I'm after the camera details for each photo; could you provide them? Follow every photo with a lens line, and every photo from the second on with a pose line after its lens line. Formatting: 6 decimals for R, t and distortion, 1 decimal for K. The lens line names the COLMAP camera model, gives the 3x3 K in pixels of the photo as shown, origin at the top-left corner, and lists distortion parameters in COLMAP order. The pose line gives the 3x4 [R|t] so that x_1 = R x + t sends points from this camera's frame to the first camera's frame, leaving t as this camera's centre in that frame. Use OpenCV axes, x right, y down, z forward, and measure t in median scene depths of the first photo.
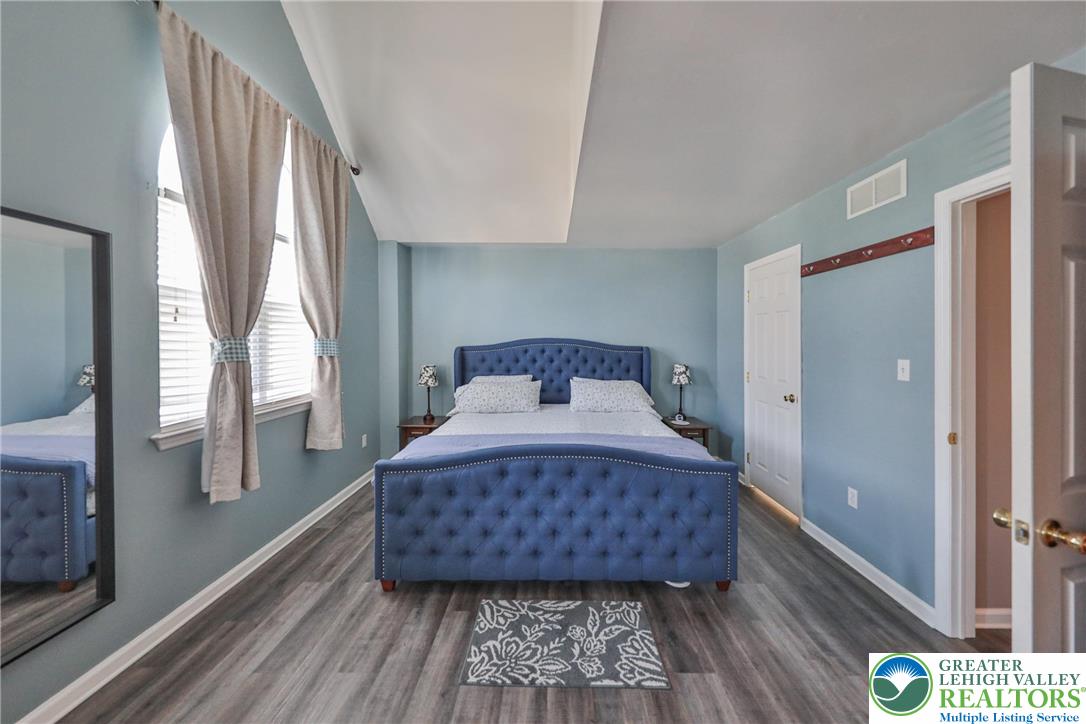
lens RADIAL K [[375.8, 0, 545.2], [0, 375.8, 342.1], [0, 0, 1]] dist [-0.000827, -0.000109]
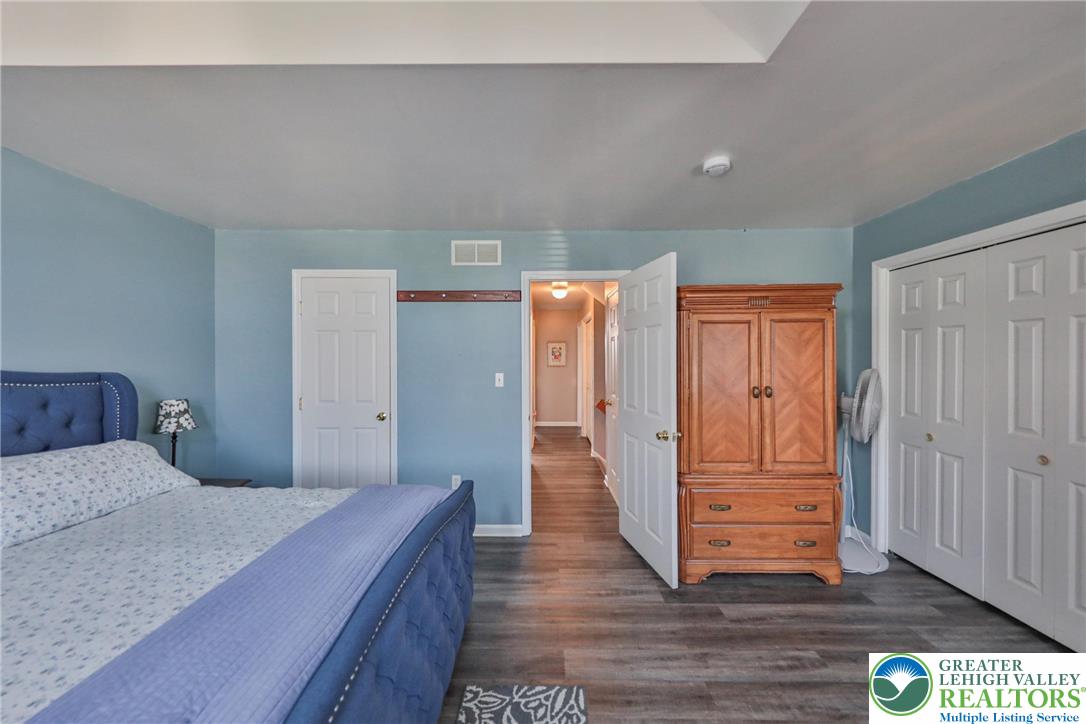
lens RADIAL K [[375.8, 0, 537.8], [0, 375.8, 361.2], [0, 0, 1]] dist [-0.000827, -0.000109]
pose [[0.002870, -0.003511, 0.999990, -0.583541], [0.004927, 0.999982, 0.003497, -0.006455], [-0.999984, 0.004917, 0.002887, 0.895270]]
